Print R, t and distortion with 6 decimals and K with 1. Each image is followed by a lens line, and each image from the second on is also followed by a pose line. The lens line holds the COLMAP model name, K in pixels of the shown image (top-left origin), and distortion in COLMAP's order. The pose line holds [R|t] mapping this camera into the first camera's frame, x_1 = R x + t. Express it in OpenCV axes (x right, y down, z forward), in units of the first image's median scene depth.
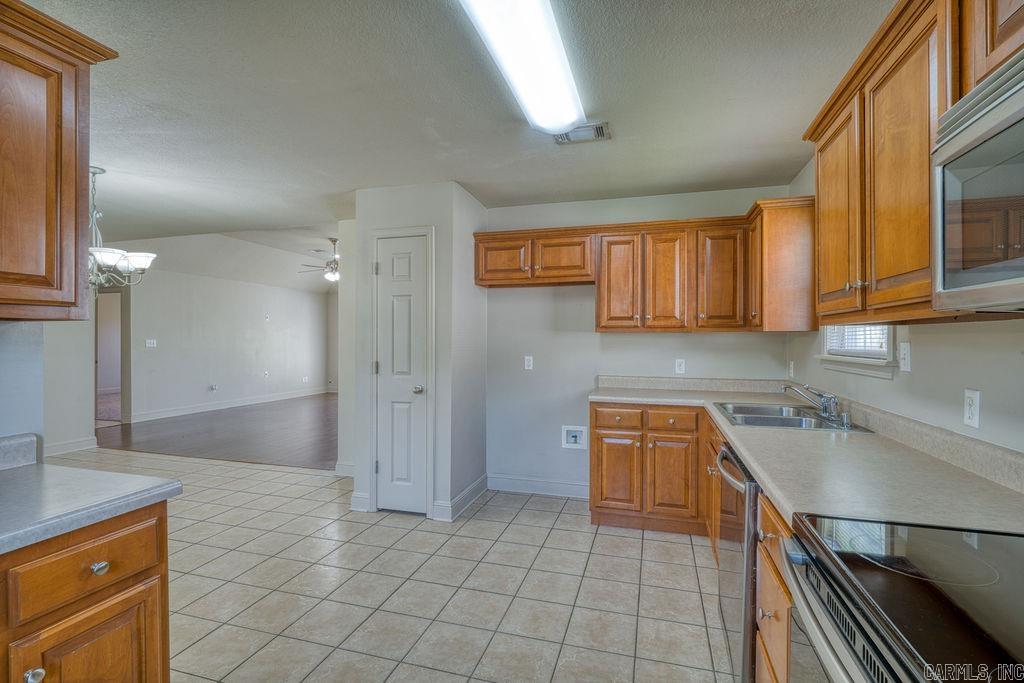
lens RADIAL K [[475.1, 0, 517.7], [0, 475.1, 341.1], [0, 0, 1]] dist [-0.010524, 0.000285]
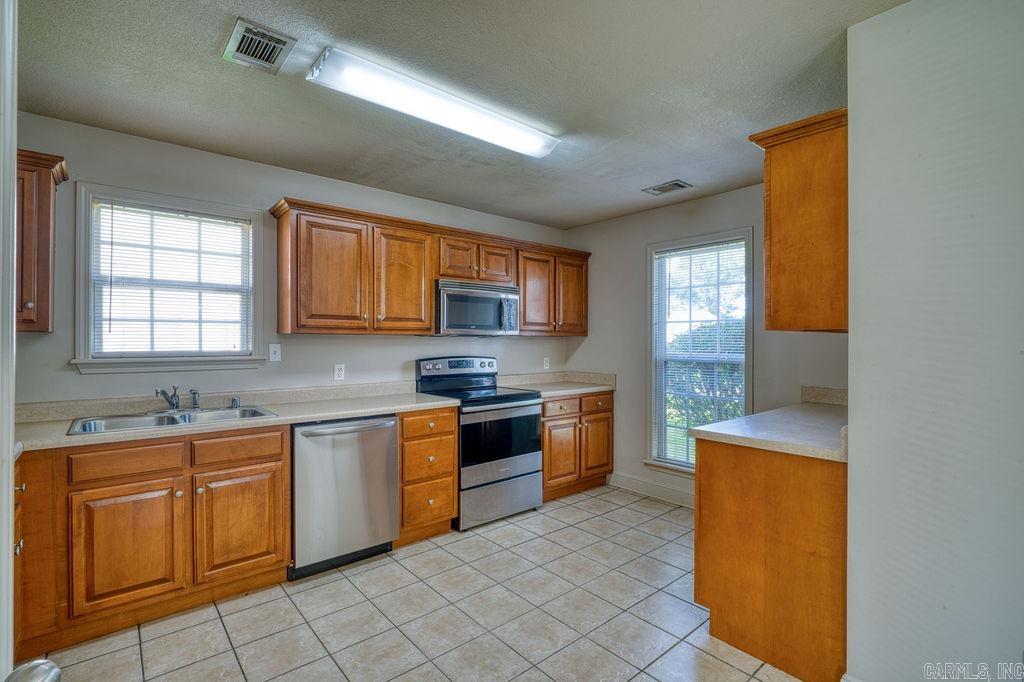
lens RADIAL K [[475.1, 0, 514.2], [0, 475.1, 339.4], [0, 0, 1]] dist [-0.010524, 0.000285]
pose [[-0.834409, 0.004791, 0.551125, -0.546120], [0.002083, 0.999982, -0.005539, -0.001995], [-0.551142, -0.003474, -0.834405, 1.327486]]
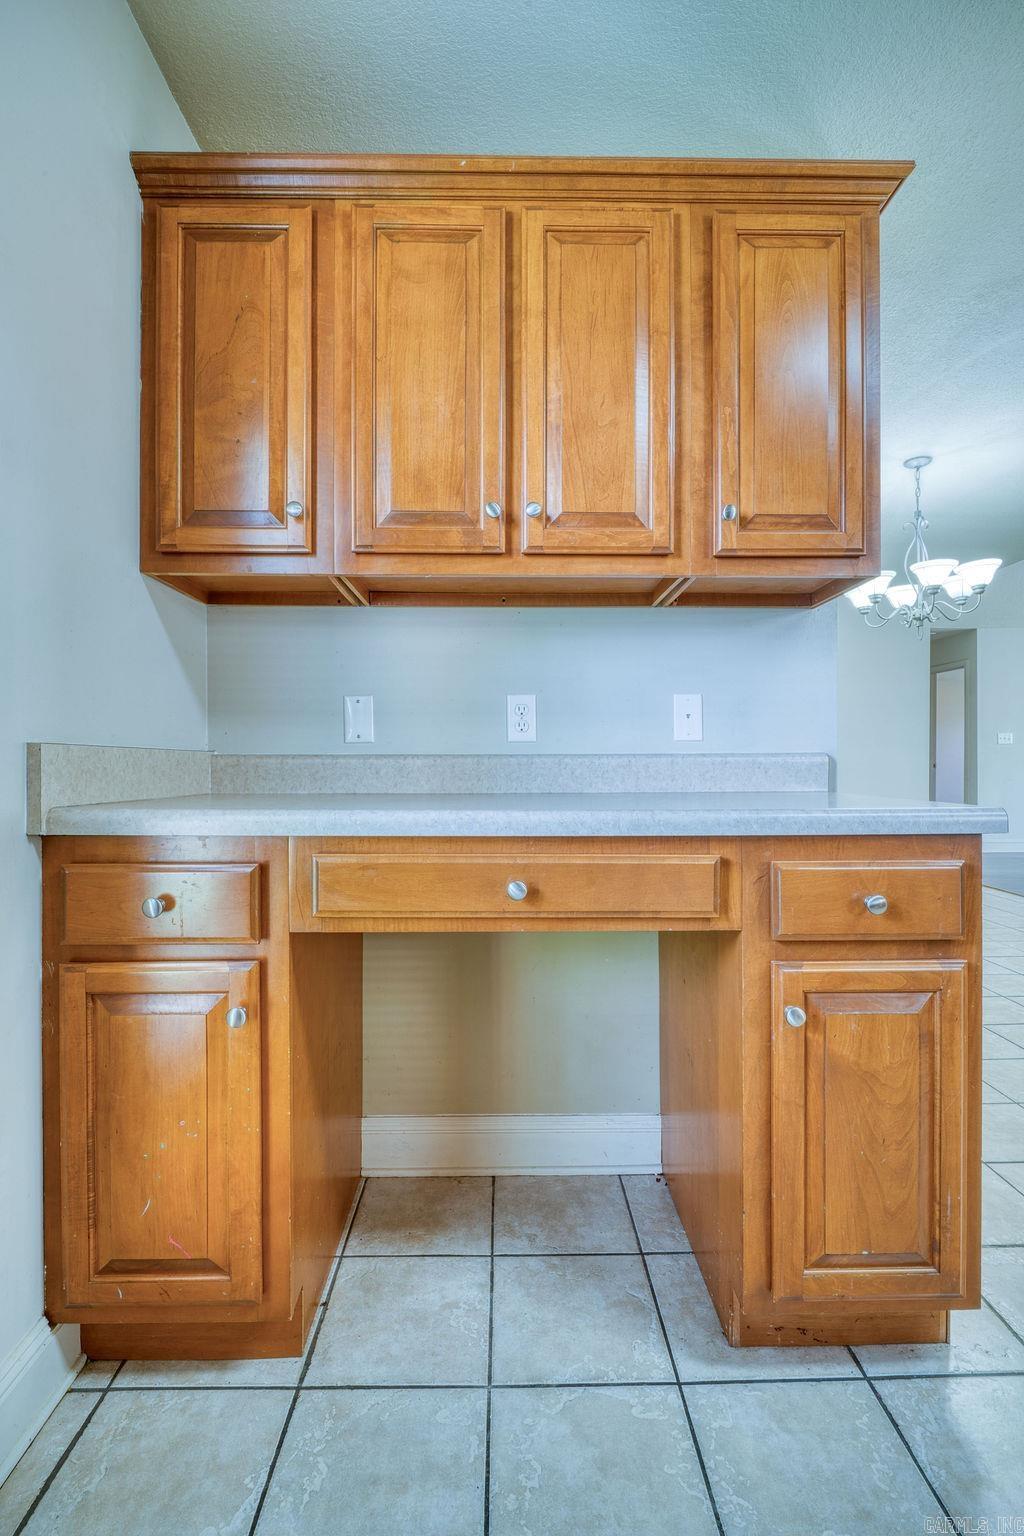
lens RADIAL K [[712.7, 0, 511.7], [0, 712.7, 769.3], [0, 0, 1]] dist [-0.010524, 0.000285]
pose [[0.289264, 0.003470, -0.957243, -0.041026], [-0.001956, 0.999993, 0.003034, 0.131197], [0.957247, 0.000995, 0.289268, 0.103635]]
